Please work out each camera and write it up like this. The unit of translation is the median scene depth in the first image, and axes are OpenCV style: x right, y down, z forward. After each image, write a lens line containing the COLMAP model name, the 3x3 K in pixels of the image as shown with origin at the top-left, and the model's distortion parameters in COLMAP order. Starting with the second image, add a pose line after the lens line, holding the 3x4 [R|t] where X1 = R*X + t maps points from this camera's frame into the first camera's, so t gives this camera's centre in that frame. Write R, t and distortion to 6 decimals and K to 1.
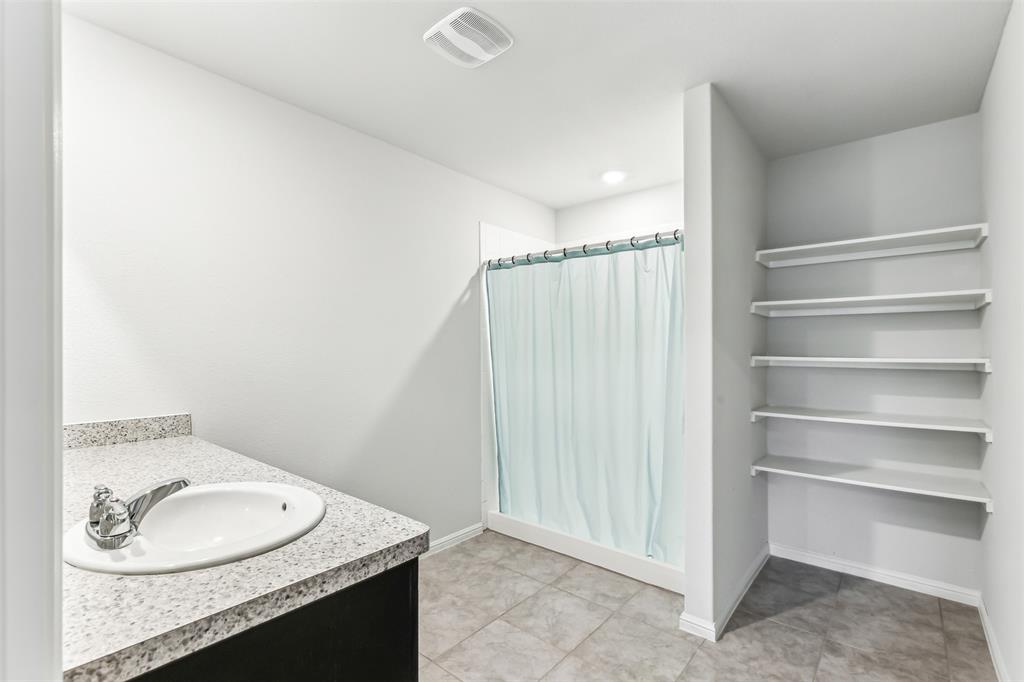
lens RADIAL K [[471.4, 0, 507.1], [0, 471.4, 346.9], [0, 0, 1]] dist [0.004985, -0.001320]
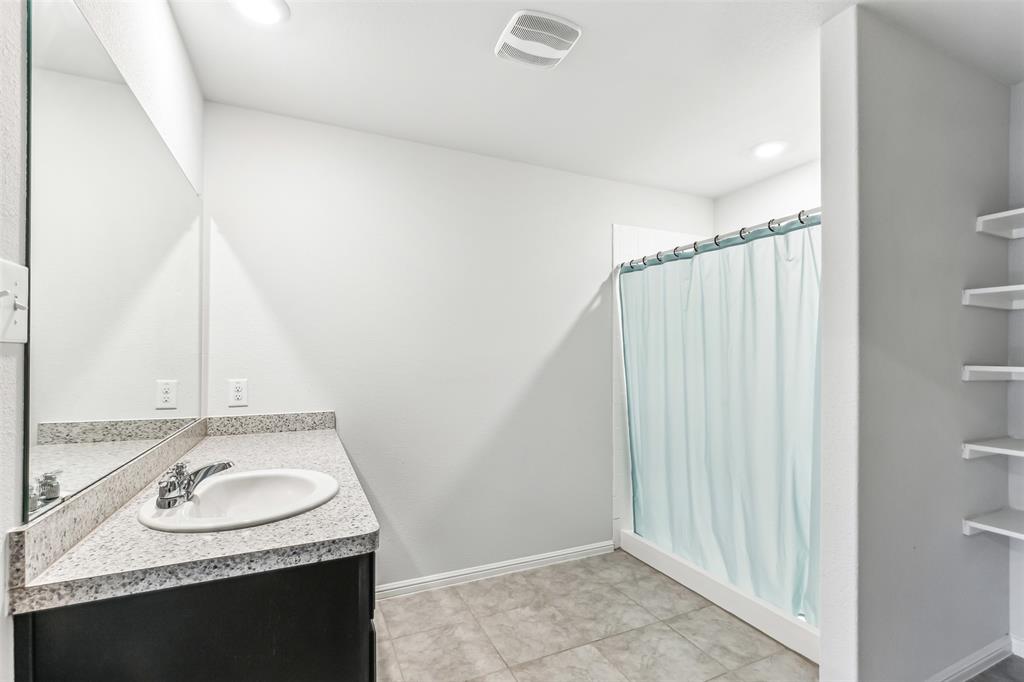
lens RADIAL K [[471.4, 0, 510.5], [0, 471.4, 353.3], [0, 0, 1]] dist [0.004985, -0.001320]
pose [[0.904672, -0.007536, -0.426041, 0.223793], [0.006226, 0.999971, -0.004466, -0.000819], [0.426062, 0.001388, 0.904693, 0.071944]]
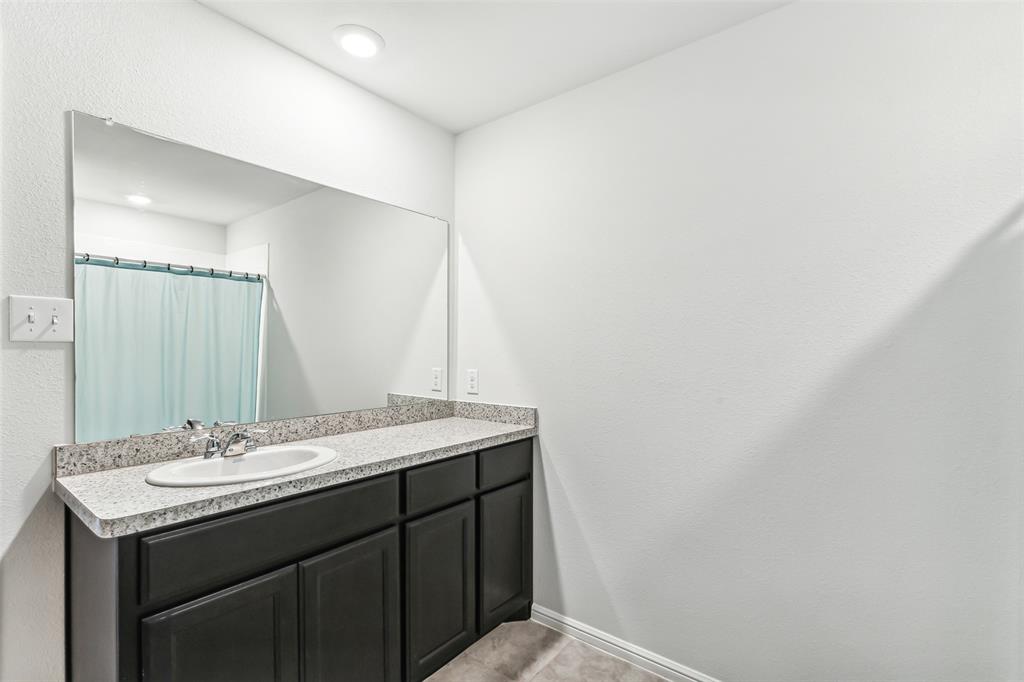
lens RADIAL K [[471.4, 0, 518.2], [0, 471.4, 340.8], [0, 0, 1]] dist [0.004985, -0.001320]
pose [[0.063017, -0.020920, -0.997793, 0.398093], [0.003037, 0.999780, -0.020770, 0.001297], [0.998008, -0.001721, 0.063067, 0.744800]]
